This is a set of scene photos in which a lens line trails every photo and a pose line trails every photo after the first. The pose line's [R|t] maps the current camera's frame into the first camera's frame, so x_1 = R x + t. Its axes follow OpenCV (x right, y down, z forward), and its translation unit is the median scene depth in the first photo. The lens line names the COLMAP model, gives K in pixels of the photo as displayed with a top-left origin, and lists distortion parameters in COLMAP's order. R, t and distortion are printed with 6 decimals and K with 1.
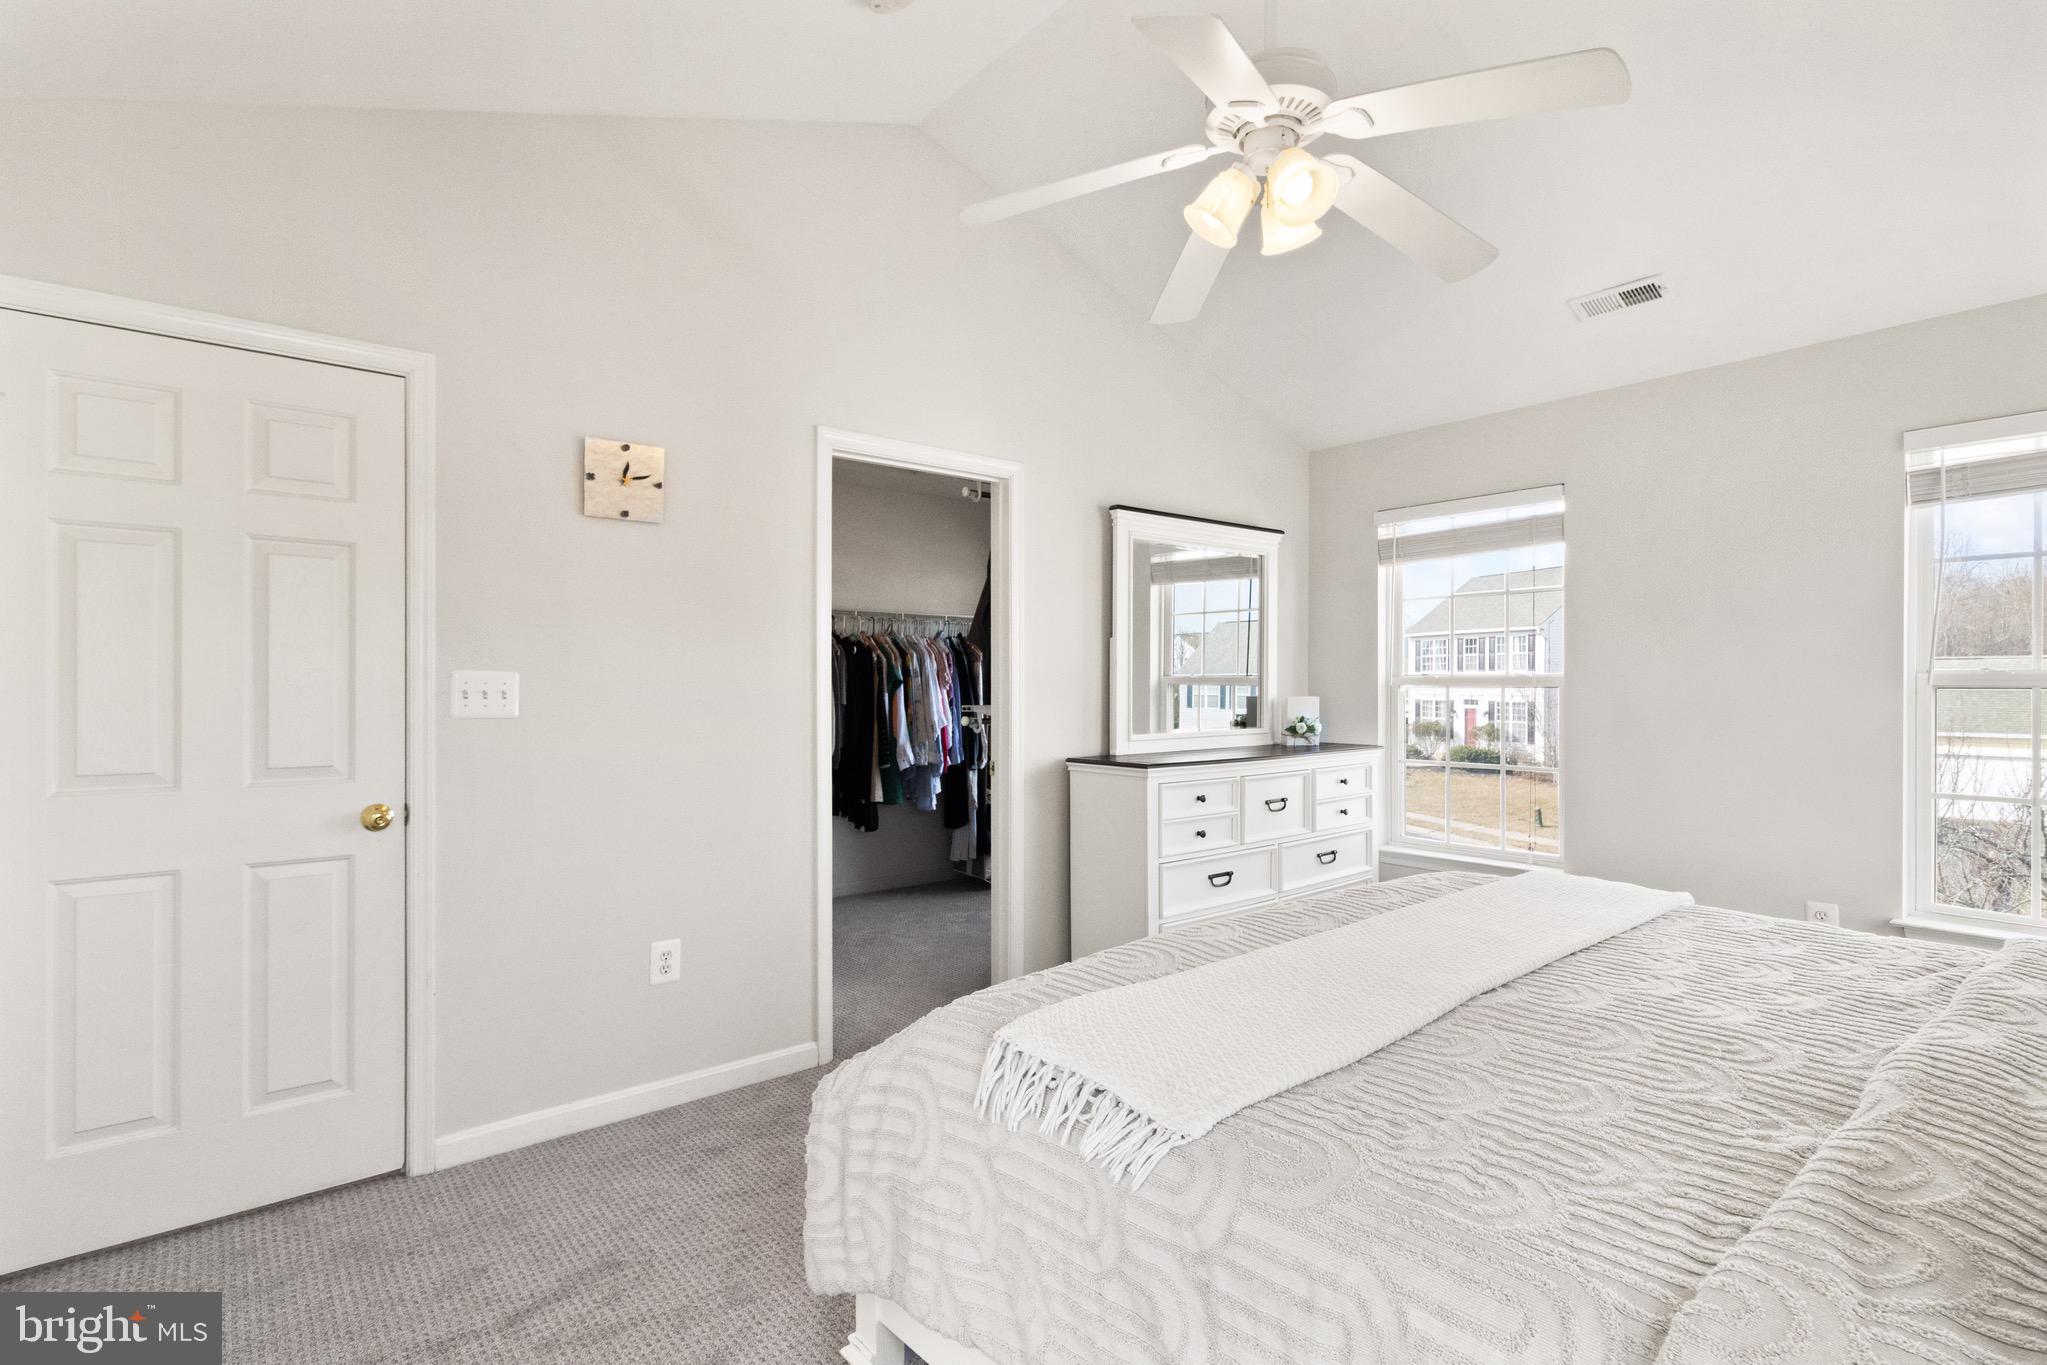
lens RADIAL K [[959.8, 0, 1009.4], [0, 959.8, 686.9], [0, 0, 1]] dist [0.000628, 0.000150]
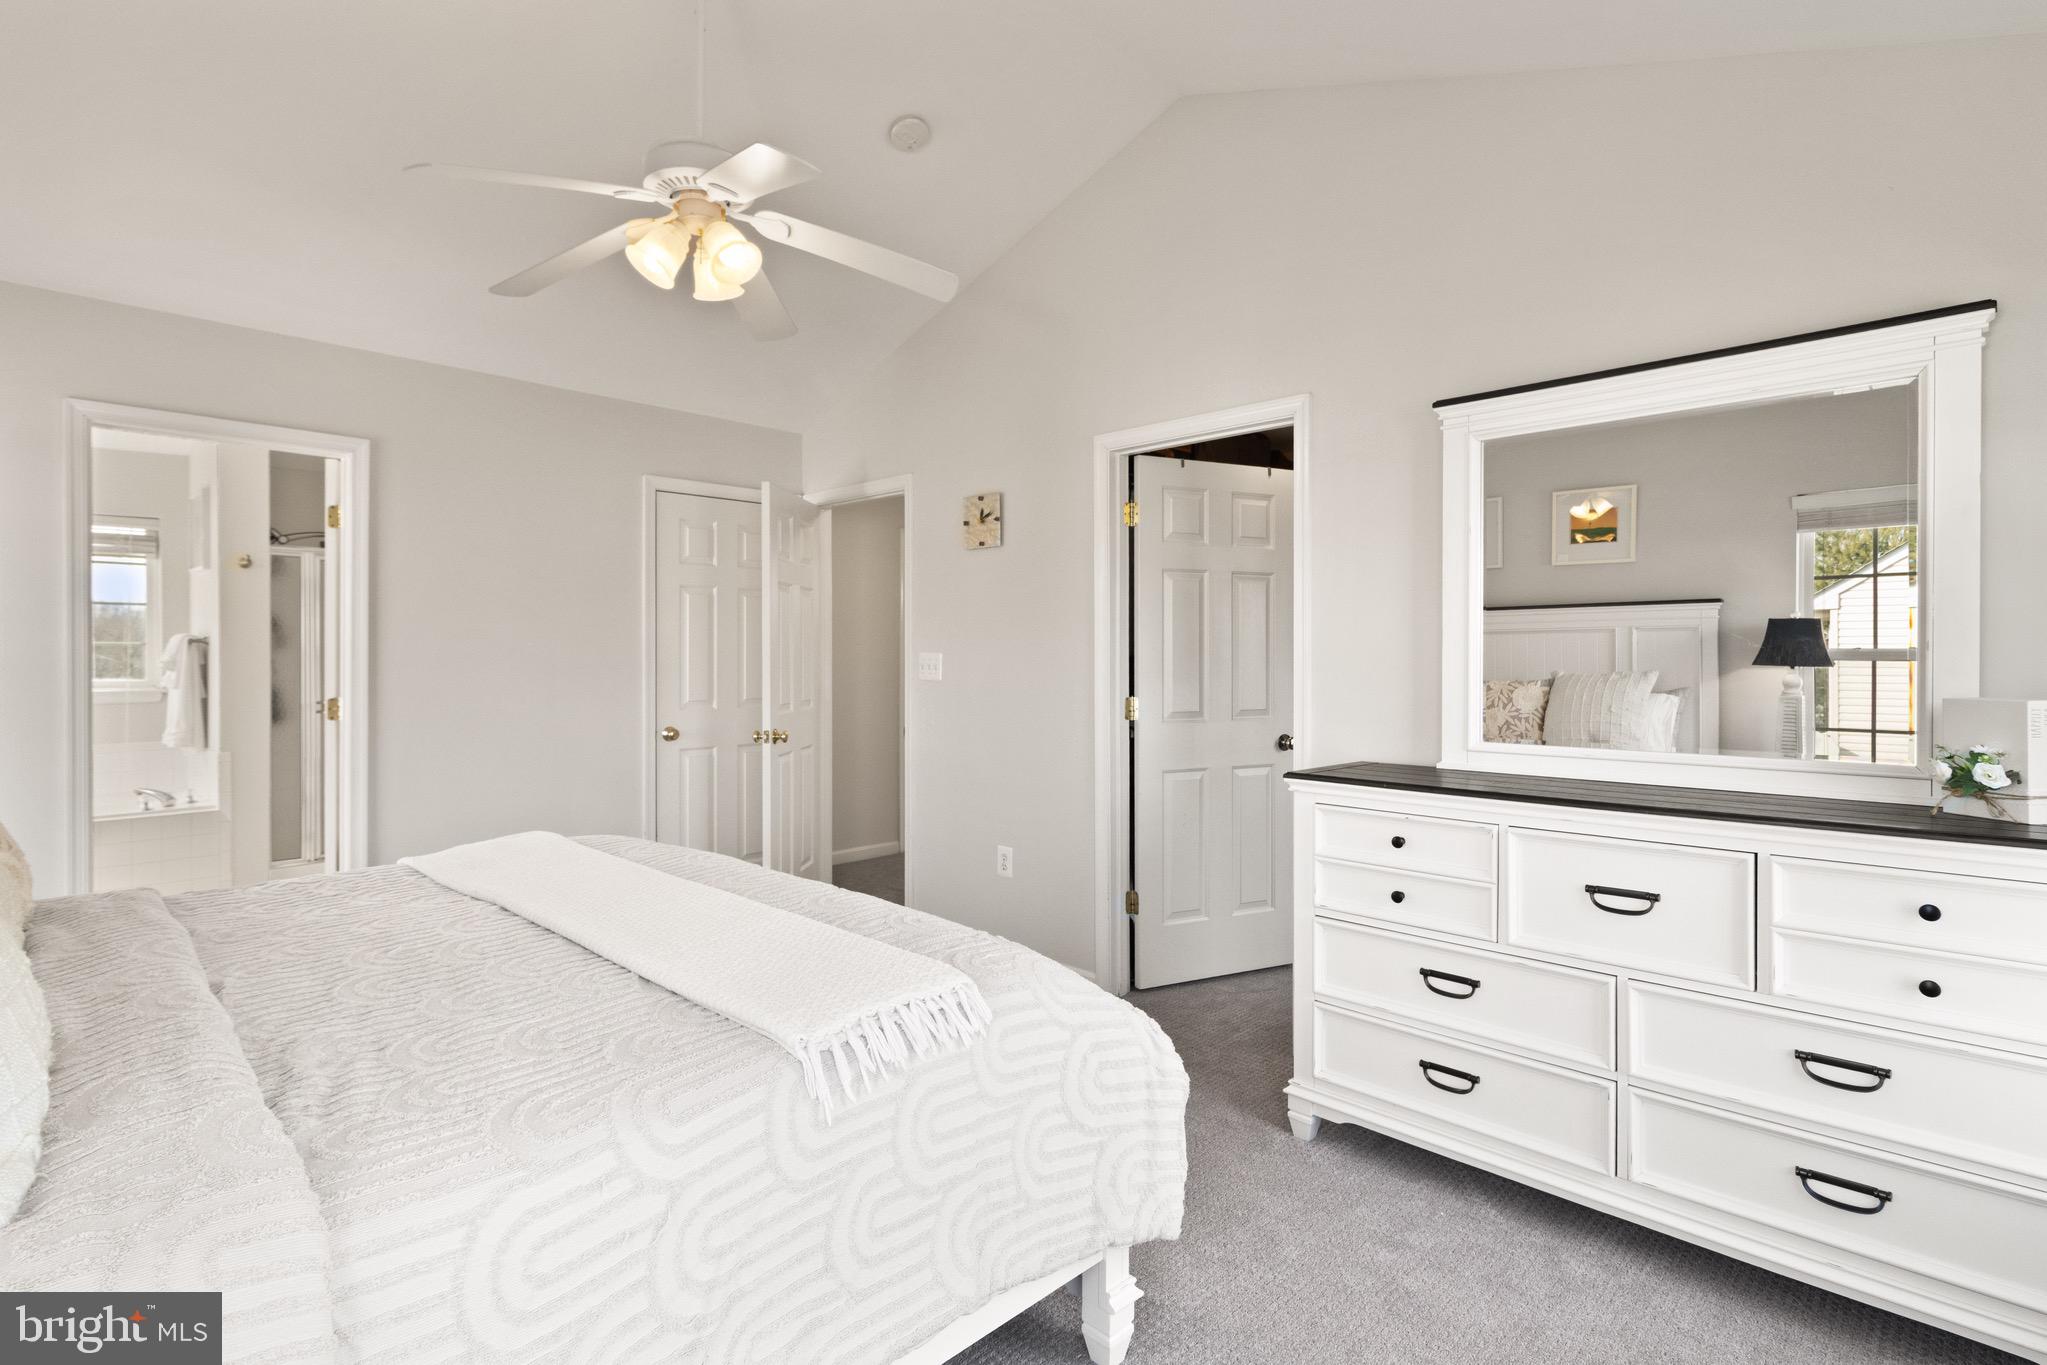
lens RADIAL K [[977.7, 0, 1025.5], [0, 977.7, 673.4], [0, 0, 1]] dist [0.003403, 0.000888]
pose [[0.128980, 0.016354, -0.991512, 0.874893], [-0.004819, 0.999863, 0.015865, -0.006592], [0.991636, 0.002732, 0.129041, 0.712269]]
